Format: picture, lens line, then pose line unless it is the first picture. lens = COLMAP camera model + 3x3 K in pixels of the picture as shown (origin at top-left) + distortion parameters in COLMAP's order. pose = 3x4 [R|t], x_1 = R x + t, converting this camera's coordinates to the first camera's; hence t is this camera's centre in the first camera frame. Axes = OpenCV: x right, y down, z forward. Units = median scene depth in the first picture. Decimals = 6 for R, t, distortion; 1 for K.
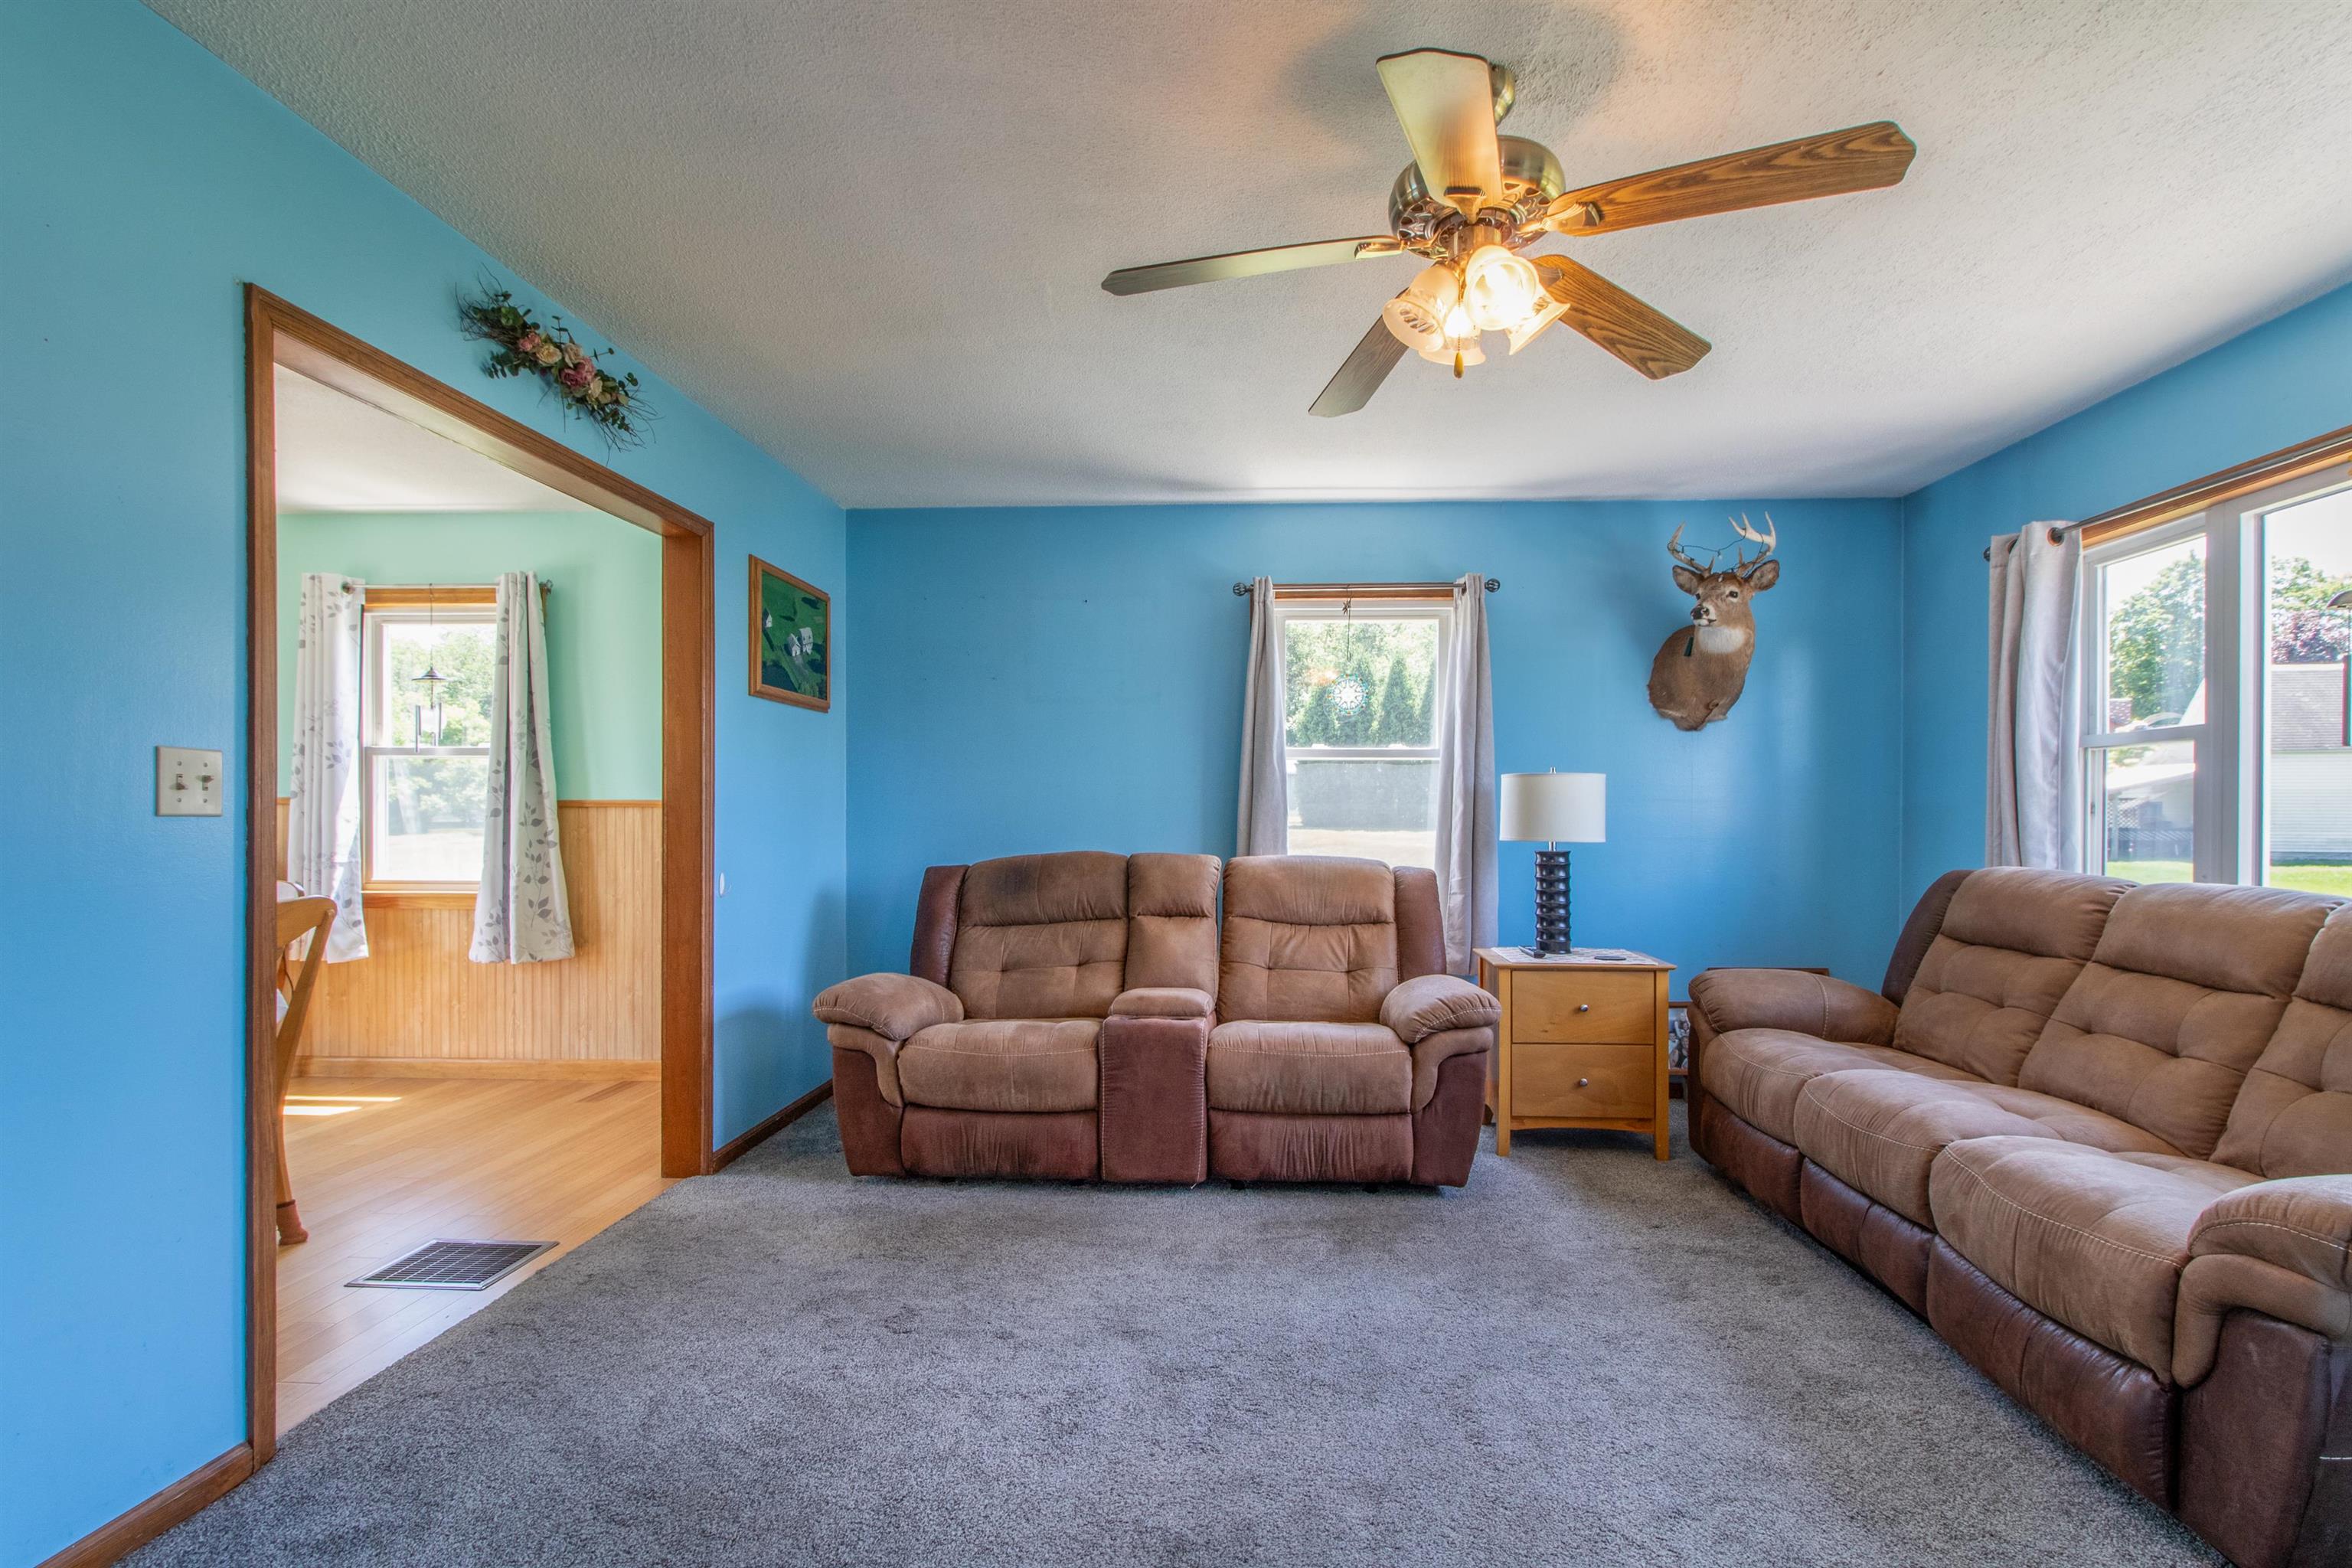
lens RADIAL K [[1108.8, 0, 1205.6], [0, 1108.8, 830.5], [0, 0, 1]] dist [0.003997, 0.000592]
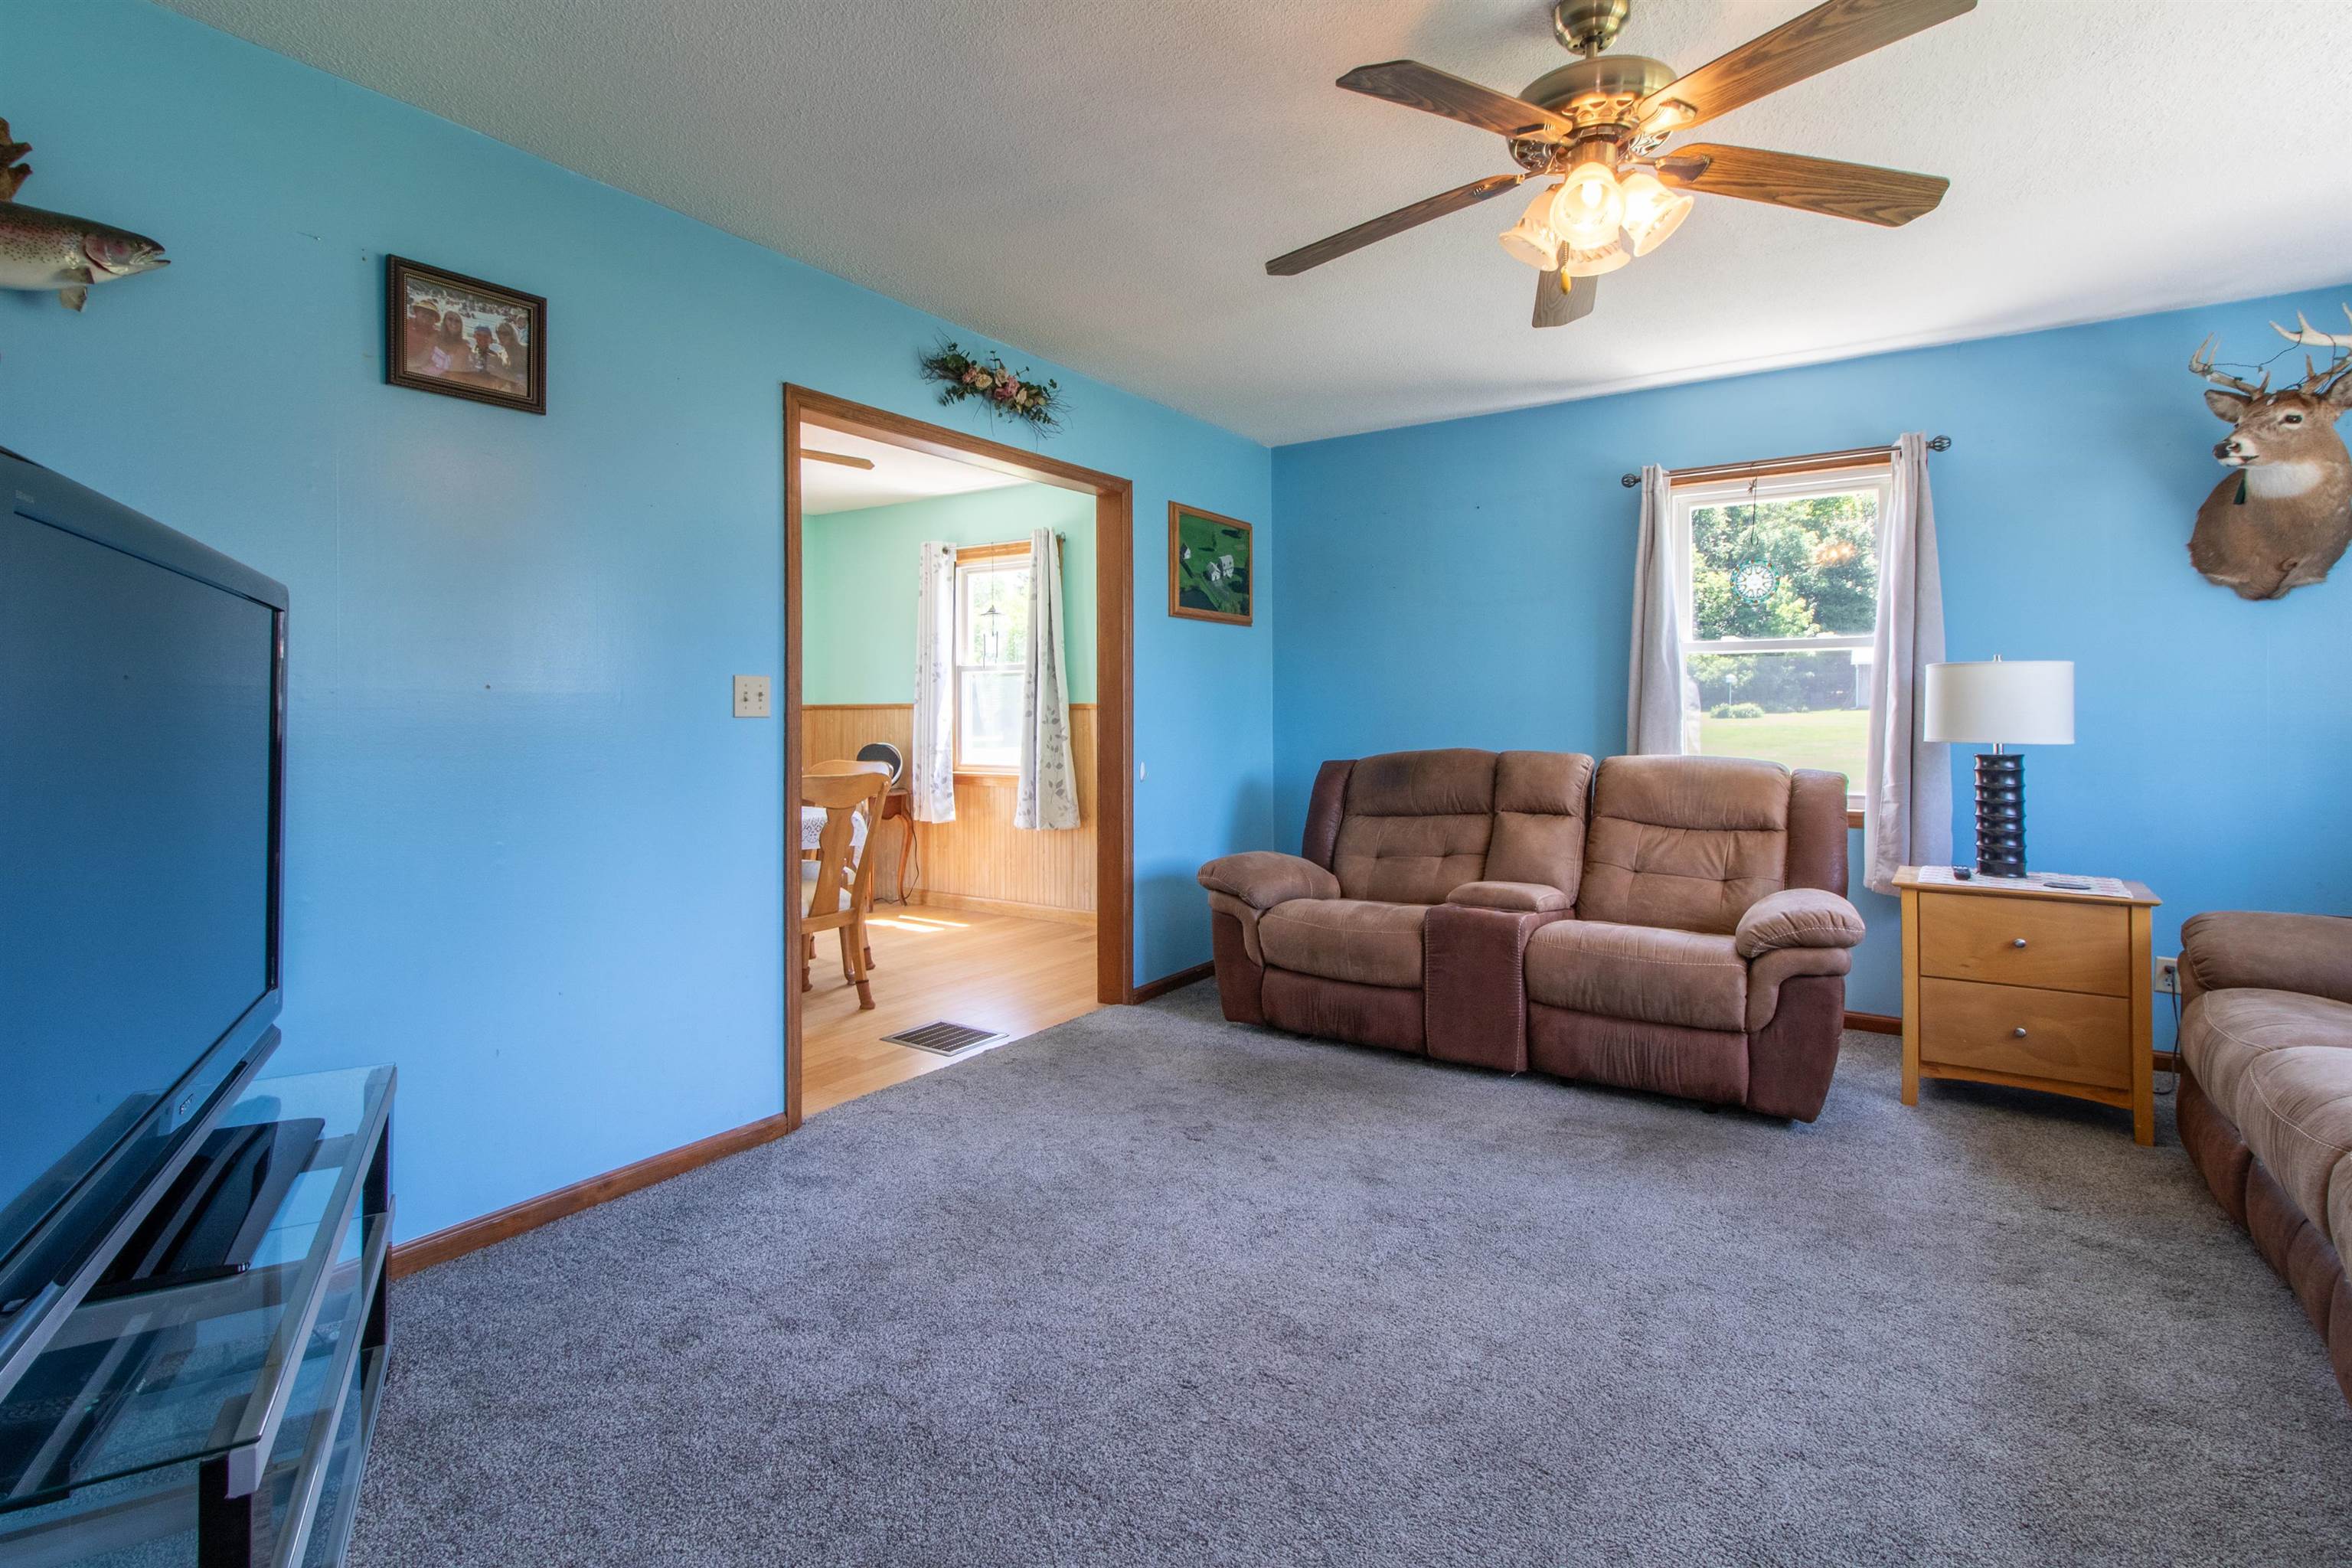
lens RADIAL K [[1108.8, 0, 1185.2], [0, 1108.8, 725.1], [0, 0, 1]] dist [0.003997, 0.000592]
pose [[0.862367, 0.001087, -0.506282, 0.185887], [-0.002687, 0.999993, -0.002429, -0.000176], [0.506276, 0.003455, 0.862364, -0.032094]]
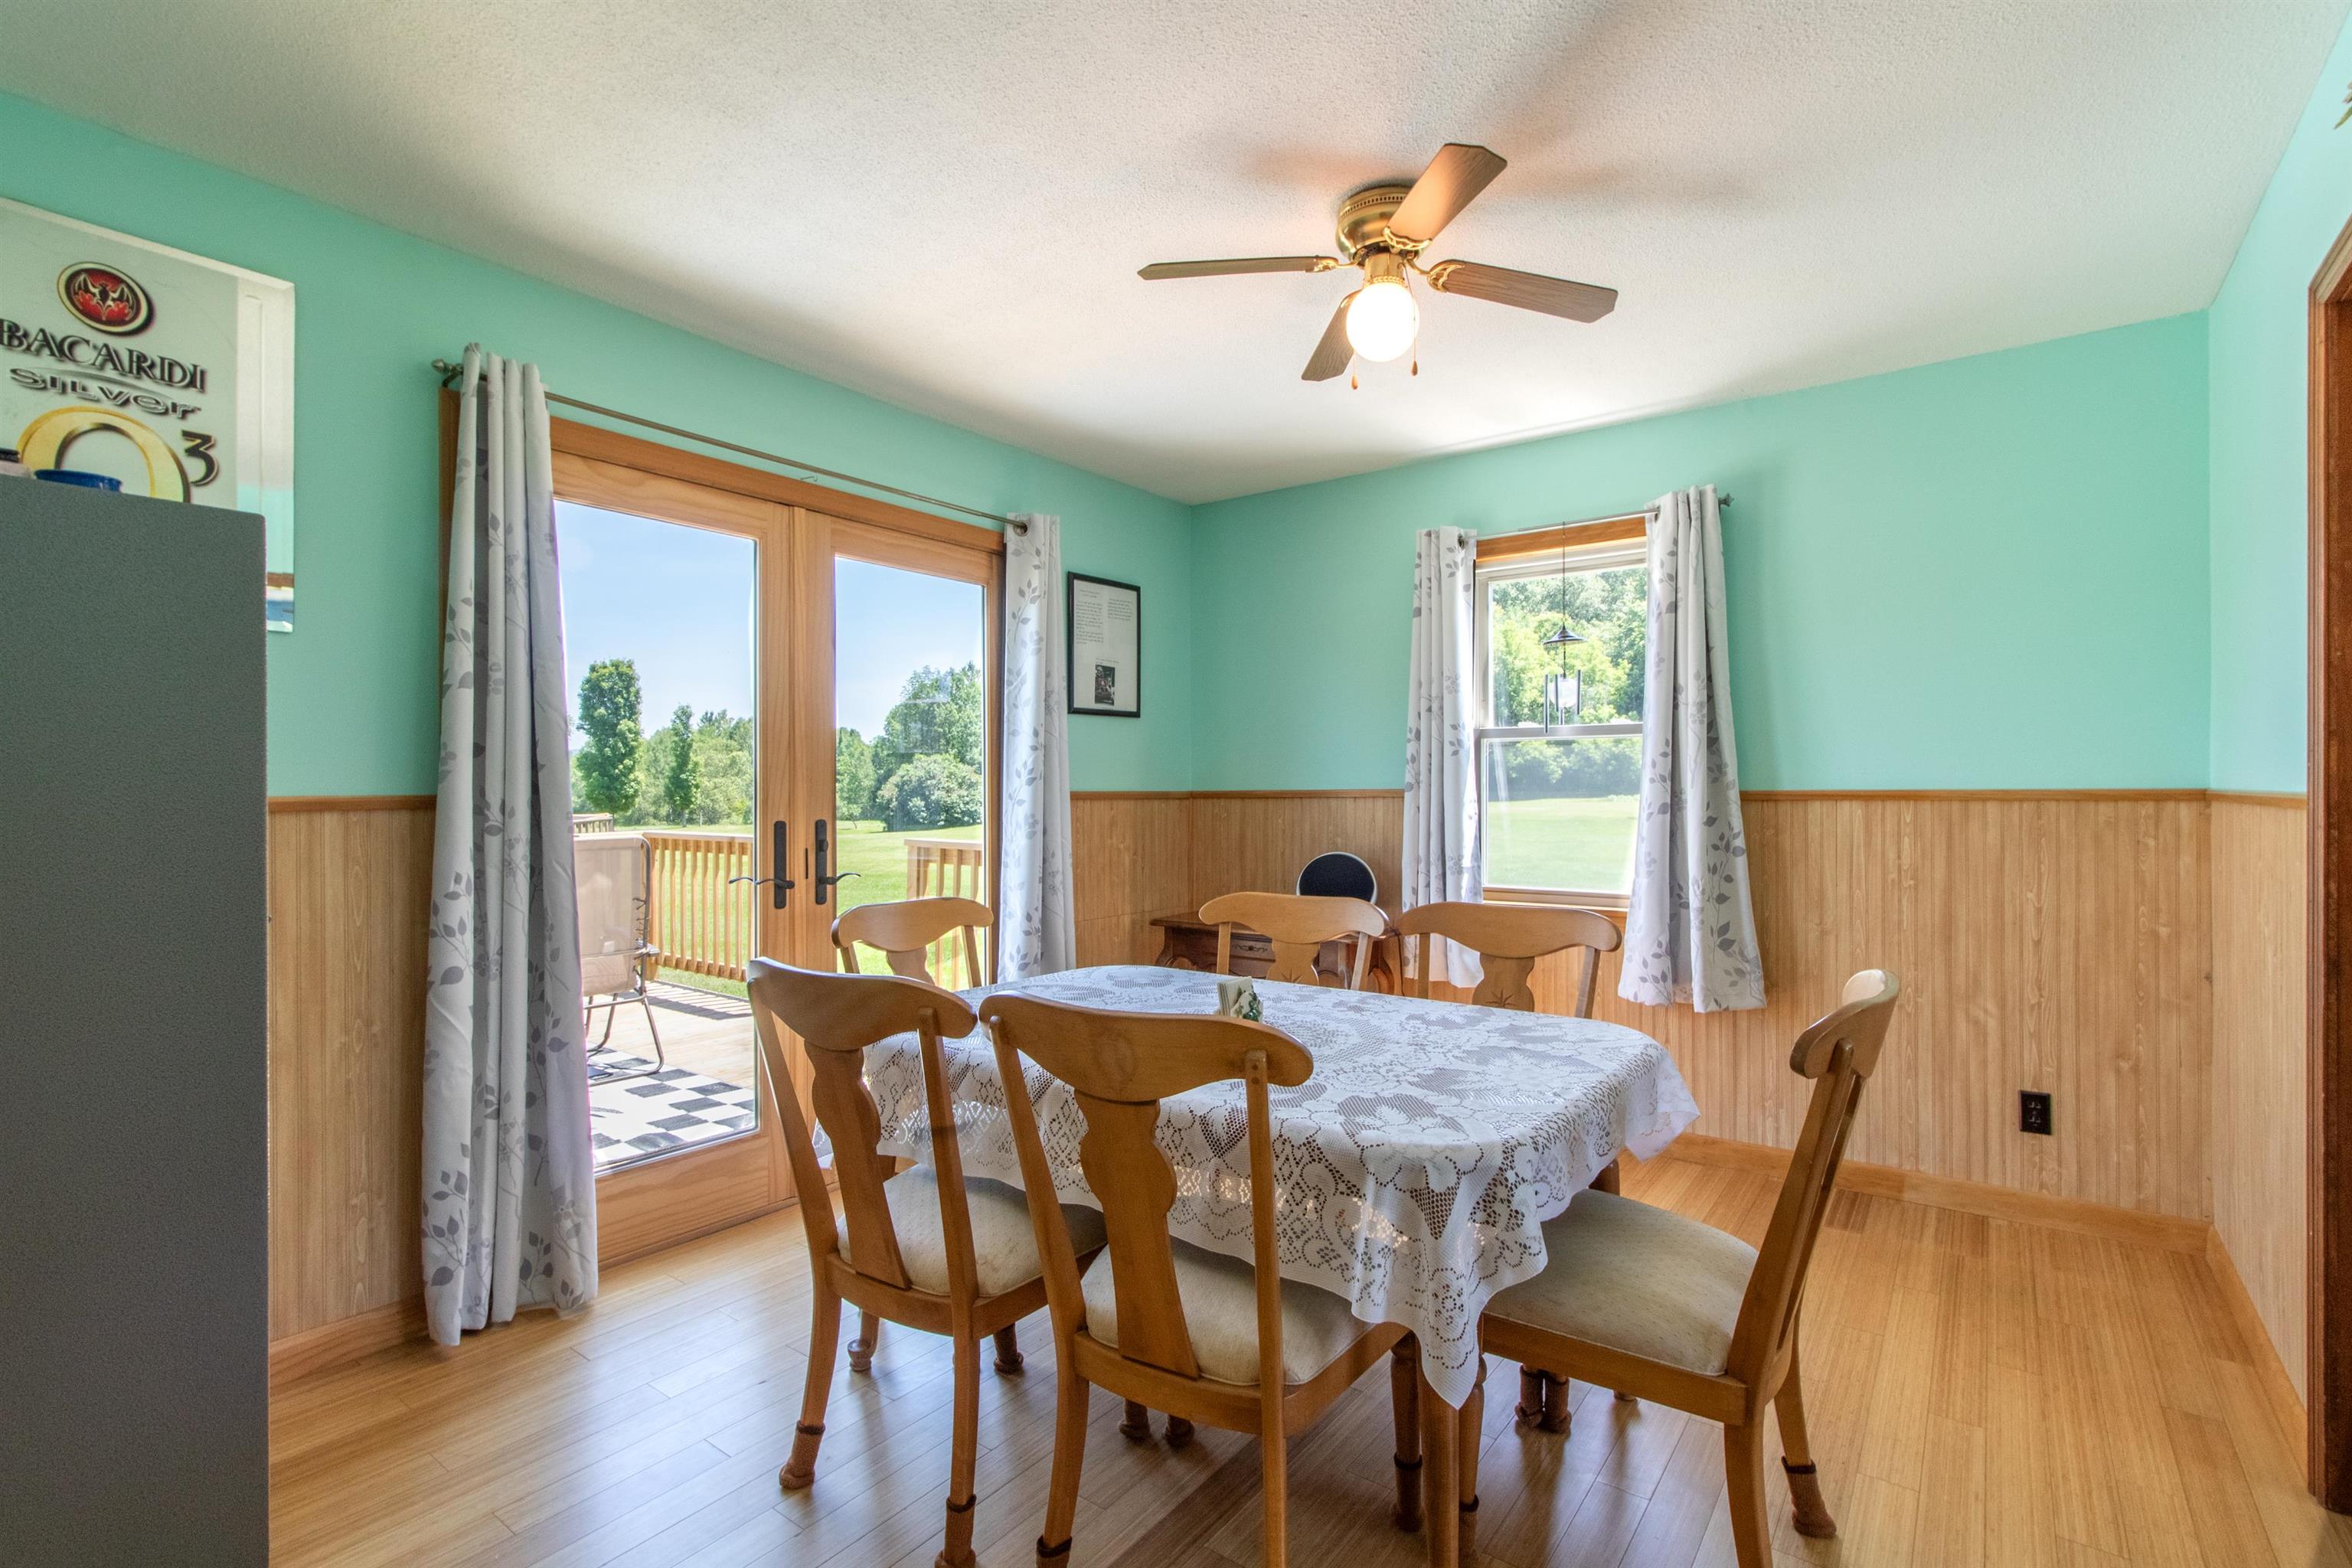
lens RADIAL K [[1108.8, 0, 1155.8], [0, 1108.8, 785.5], [0, 0, 1]] dist [0.003997, 0.000592]
pose [[0.816321, -0.007880, -0.577544, -0.502440], [0.000070, 0.999908, -0.013544, -0.022046], [0.577598, 0.011016, 0.816247, 0.187513]]
